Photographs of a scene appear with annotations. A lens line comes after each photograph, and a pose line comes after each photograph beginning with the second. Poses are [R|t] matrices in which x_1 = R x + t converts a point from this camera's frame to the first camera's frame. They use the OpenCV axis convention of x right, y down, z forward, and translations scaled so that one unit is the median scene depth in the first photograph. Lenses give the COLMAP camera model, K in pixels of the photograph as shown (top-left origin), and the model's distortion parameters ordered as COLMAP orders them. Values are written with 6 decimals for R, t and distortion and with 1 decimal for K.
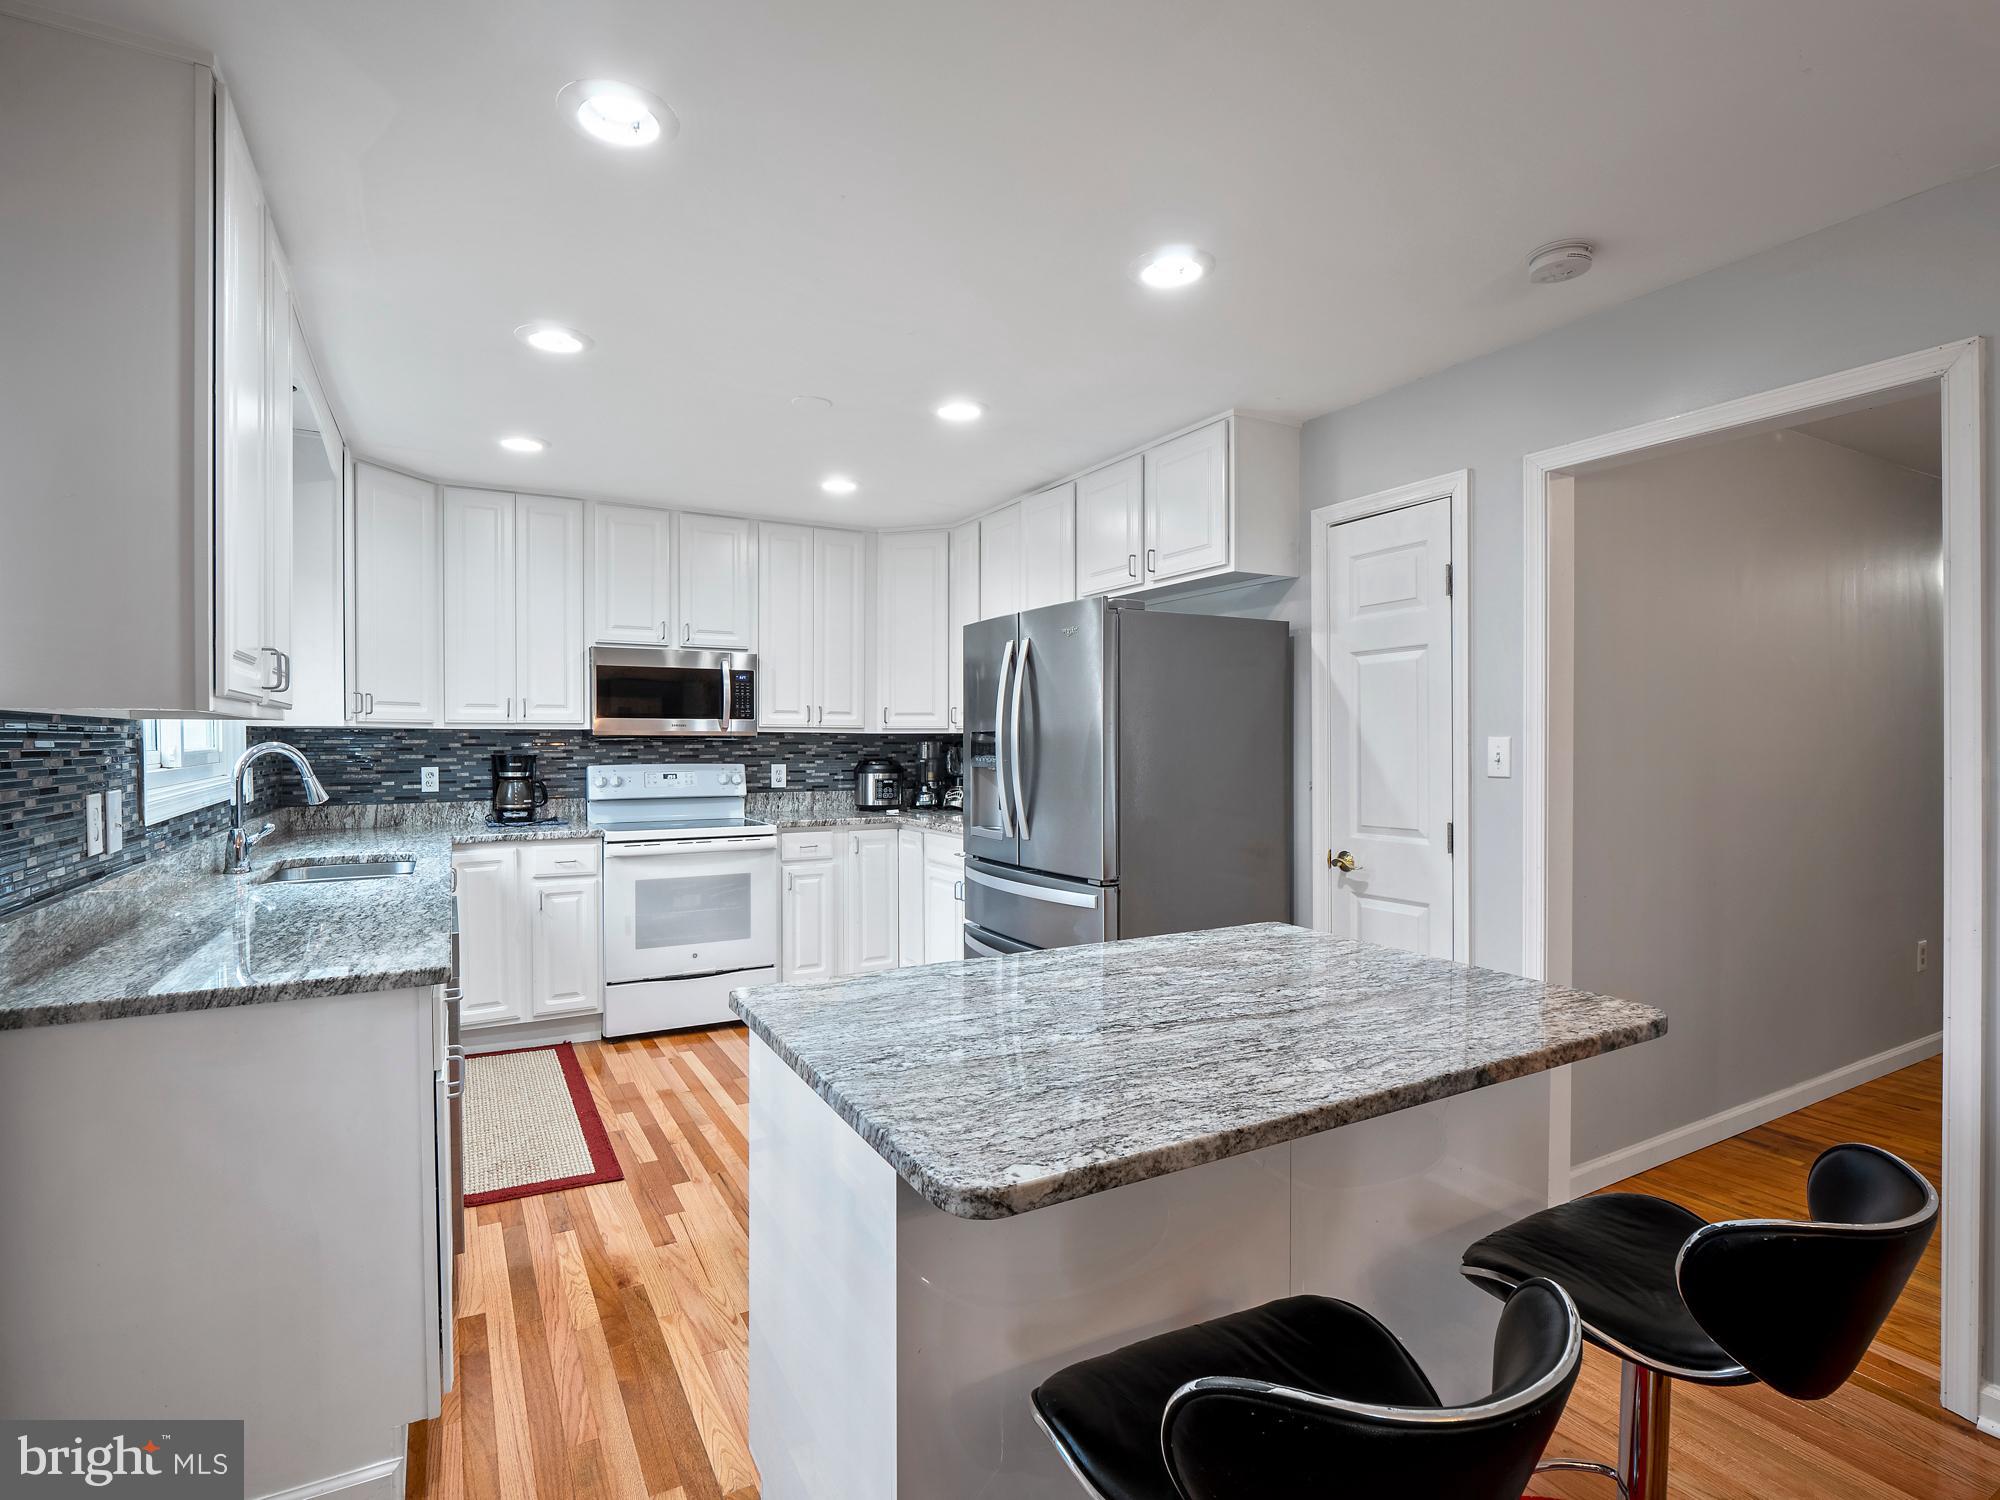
lens RADIAL K [[988.6, 0, 995.1], [0, 988.6, 752.5], [0, 0, 1]] dist [0.000207, -0.013517]
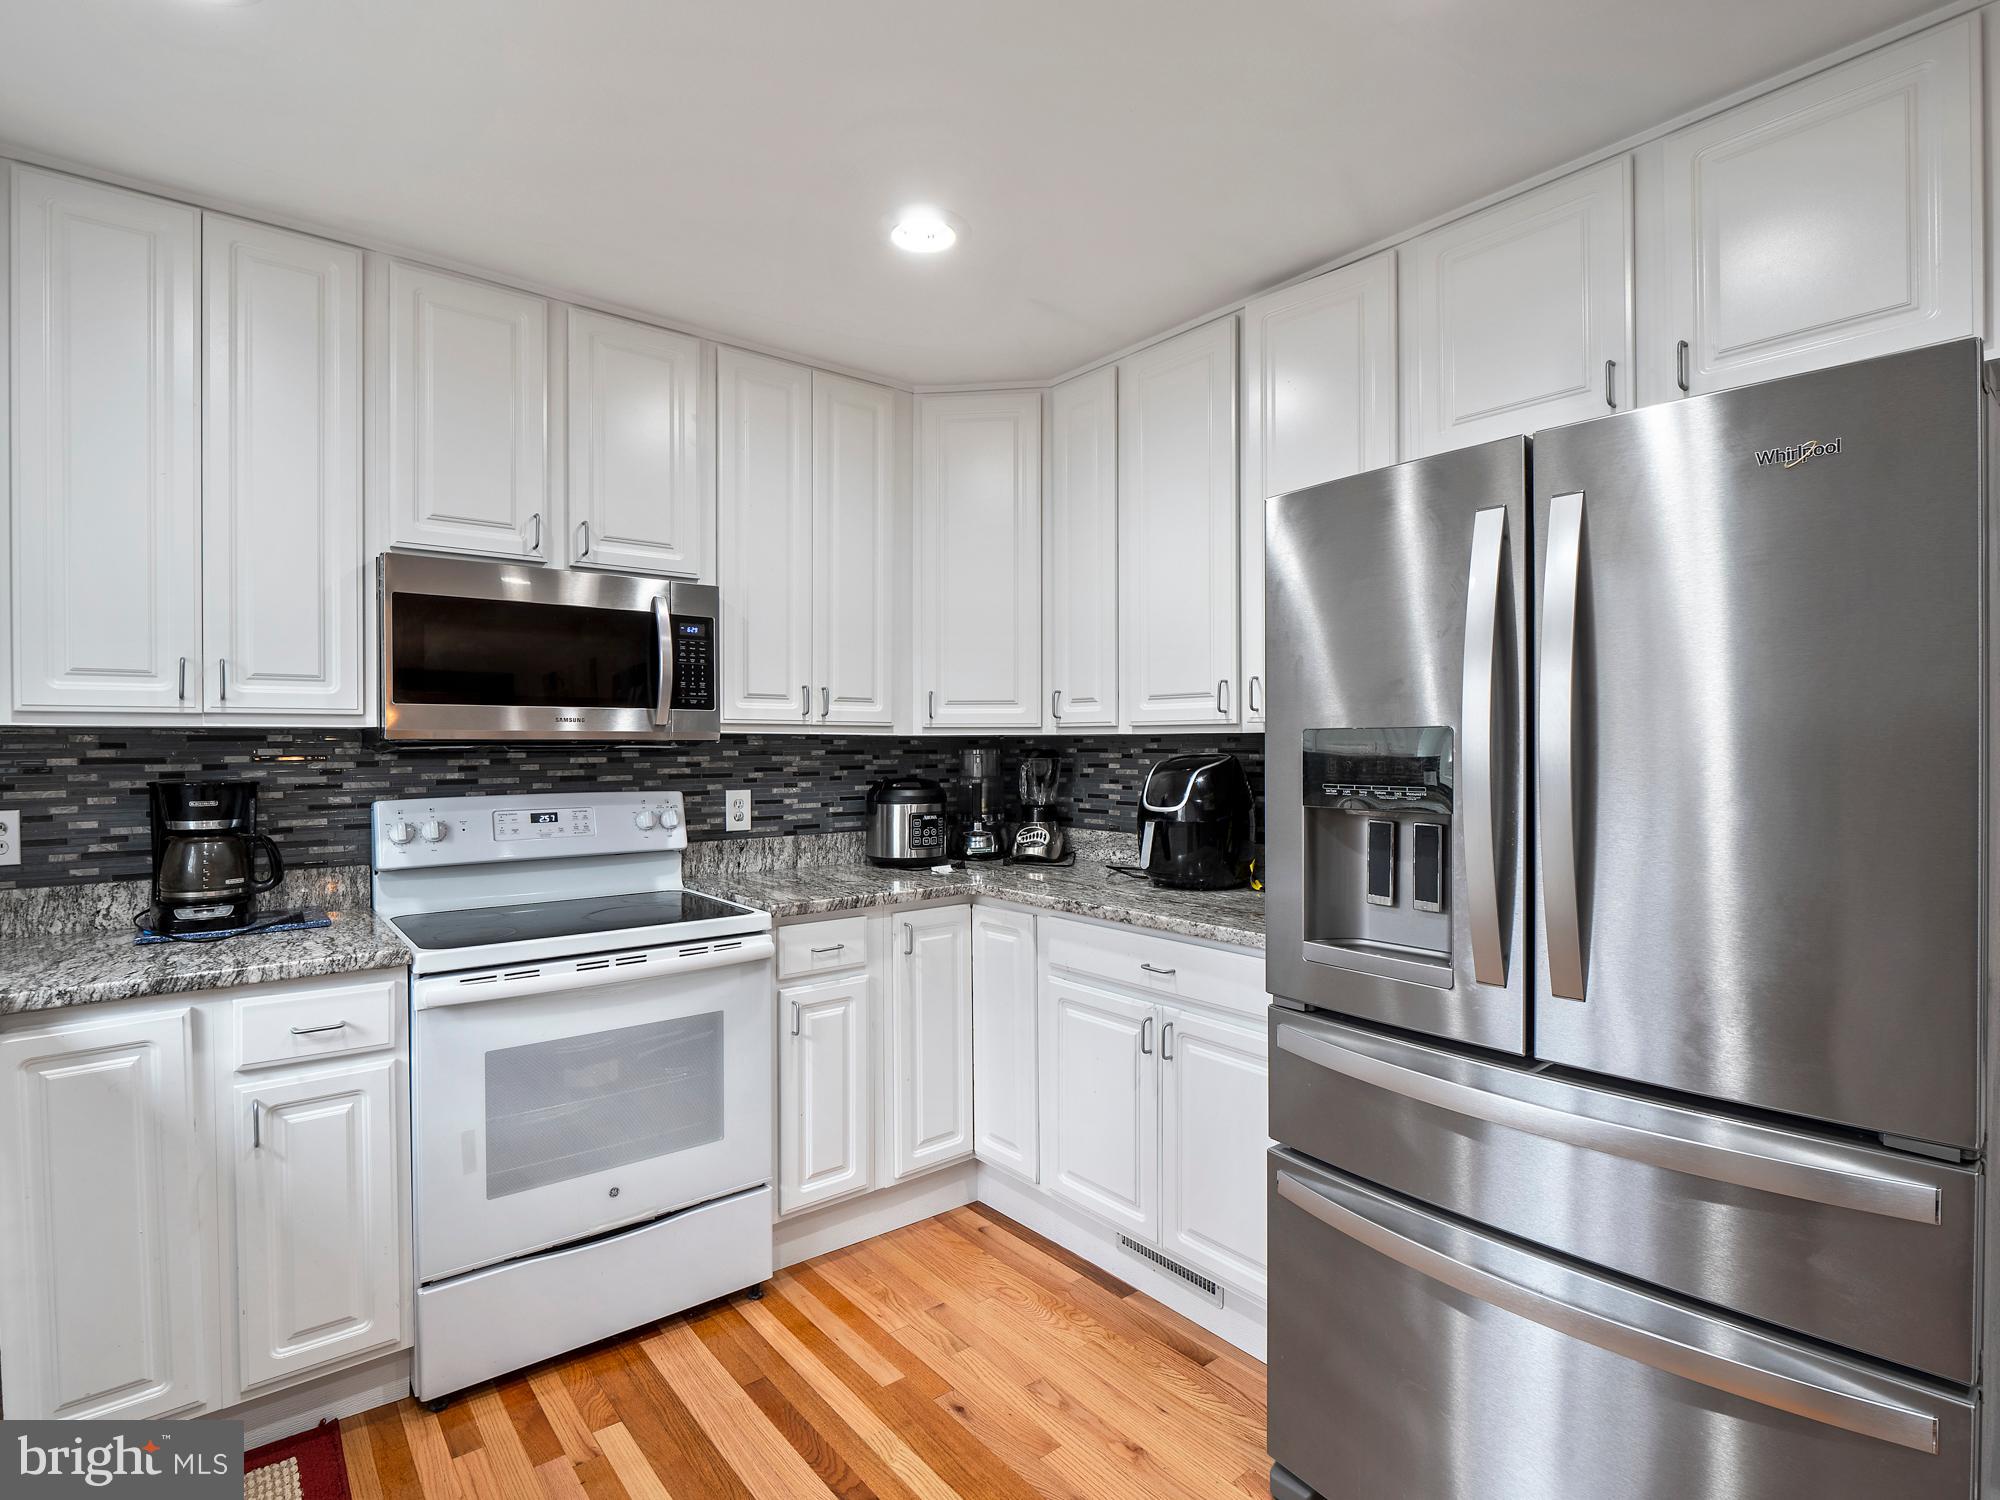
lens RADIAL K [[994.1, 0, 1000.0], [0, 994.1, 750.0], [0, 0, 1]] dist [-0.002040, -0.009410]
pose [[0.985746, -0.004076, 0.168191, -0.197643], [0.005186, 0.999968, -0.006163, -0.008138], [-0.168160, 0.006948, 0.985735, 0.484588]]
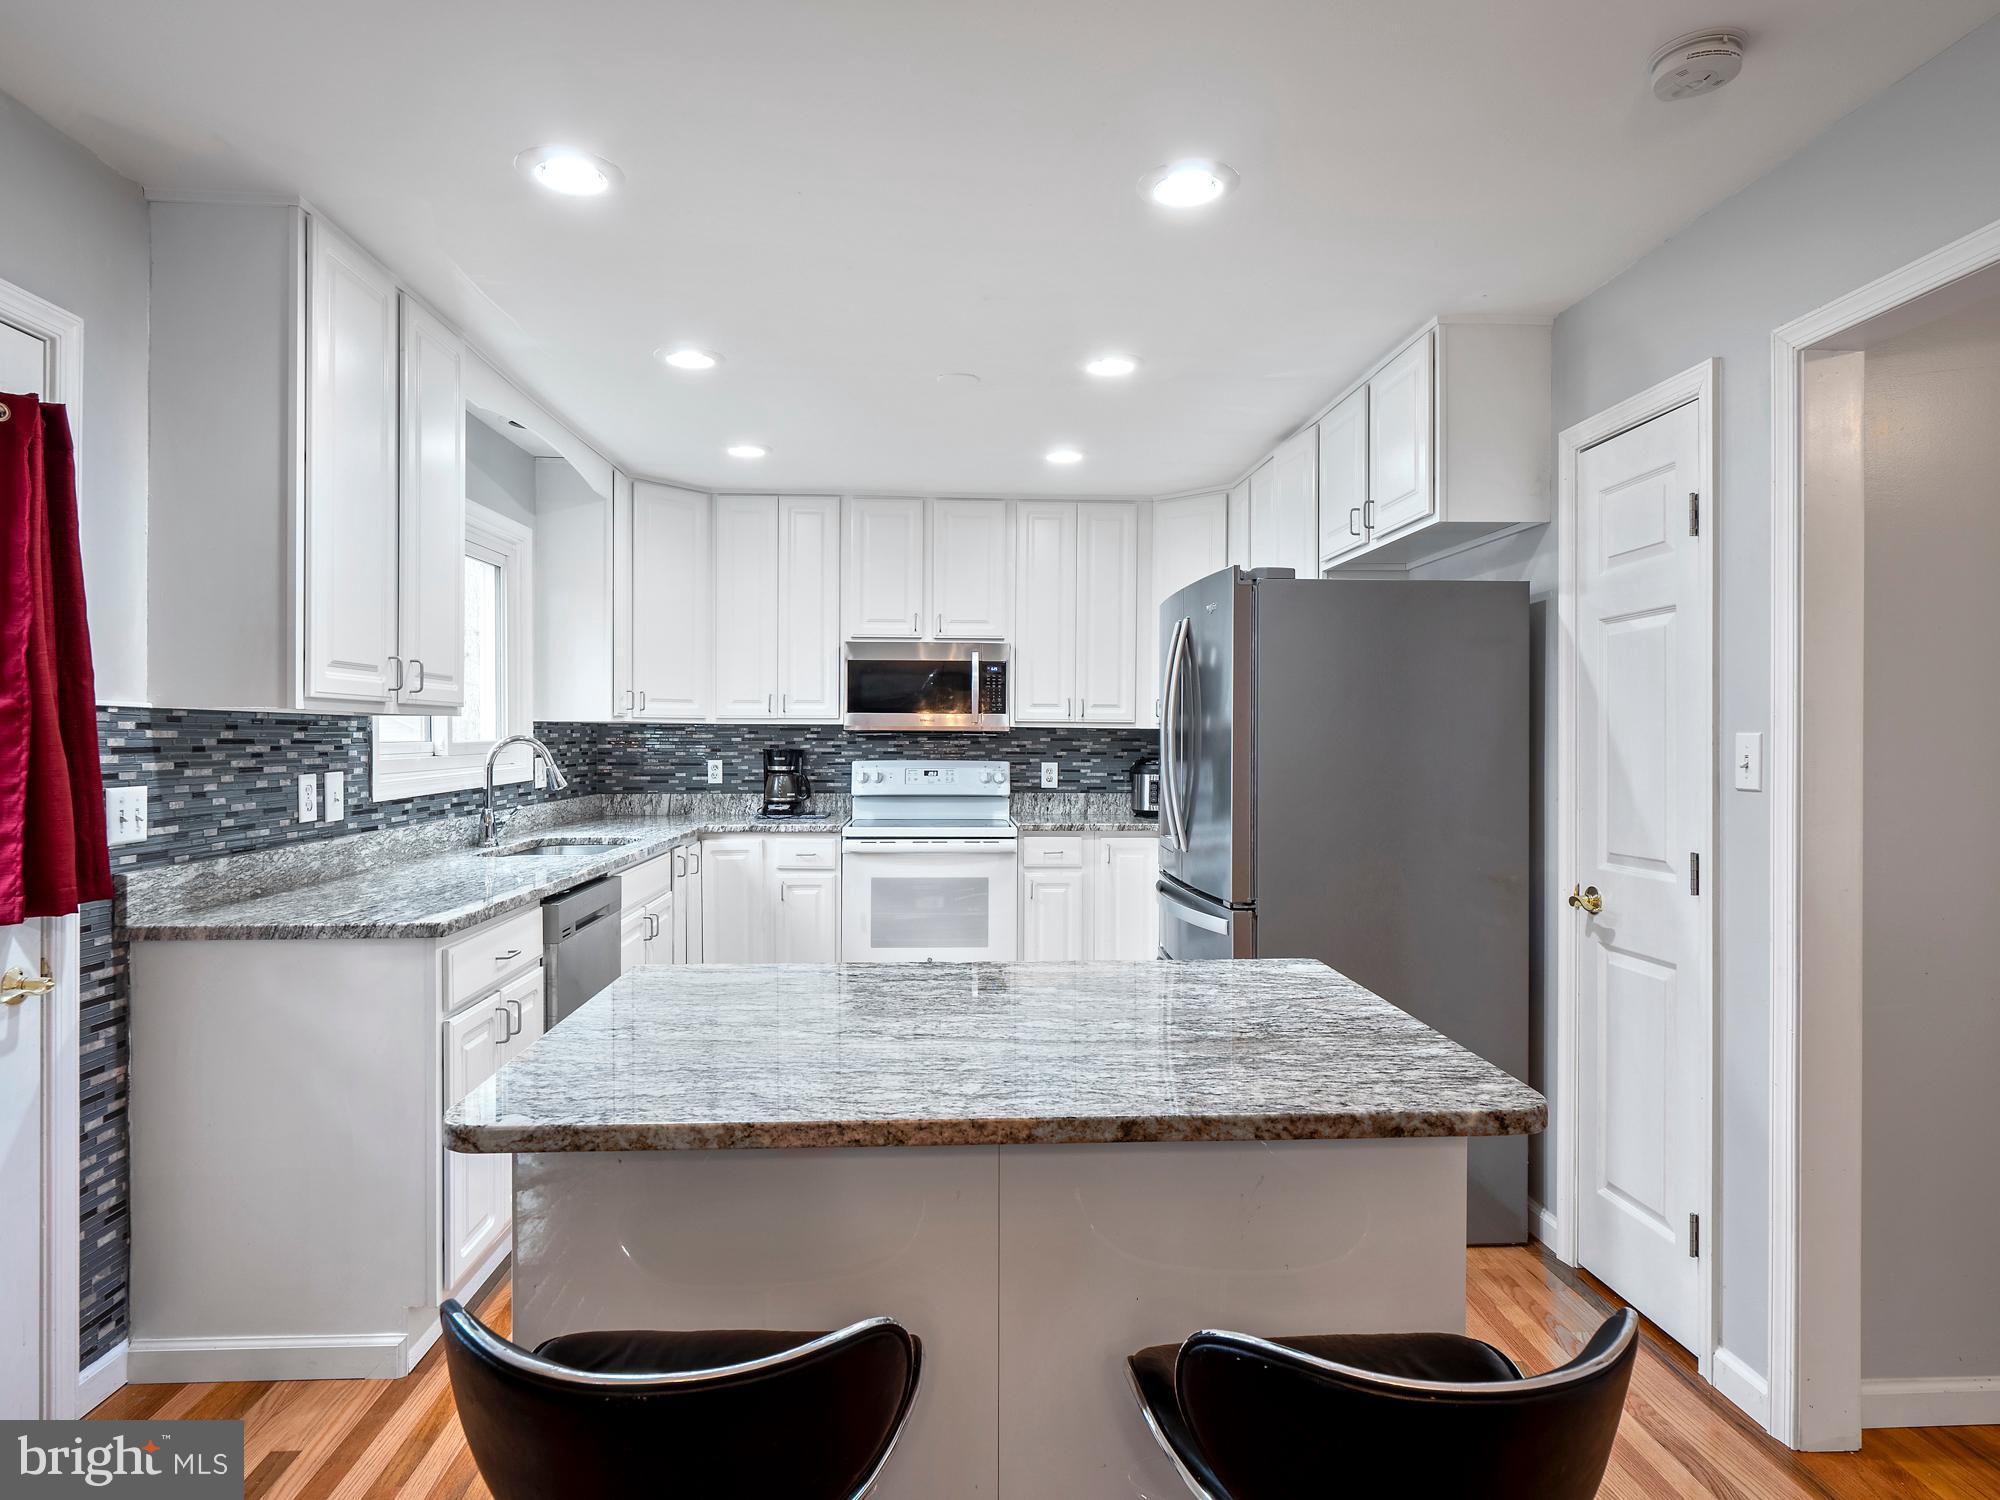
lens RADIAL K [[1157.1, 0, 995.2], [0, 1157.1, 742.4], [0, 0, 1]] dist [0.000240, -0.001249]
pose [[0.899524, 0.005889, -0.436831, 0.242893], [-0.009766, 0.999930, -0.006632, 0.001075], [0.436762, 0.010232, 0.899519, 0.014921]]
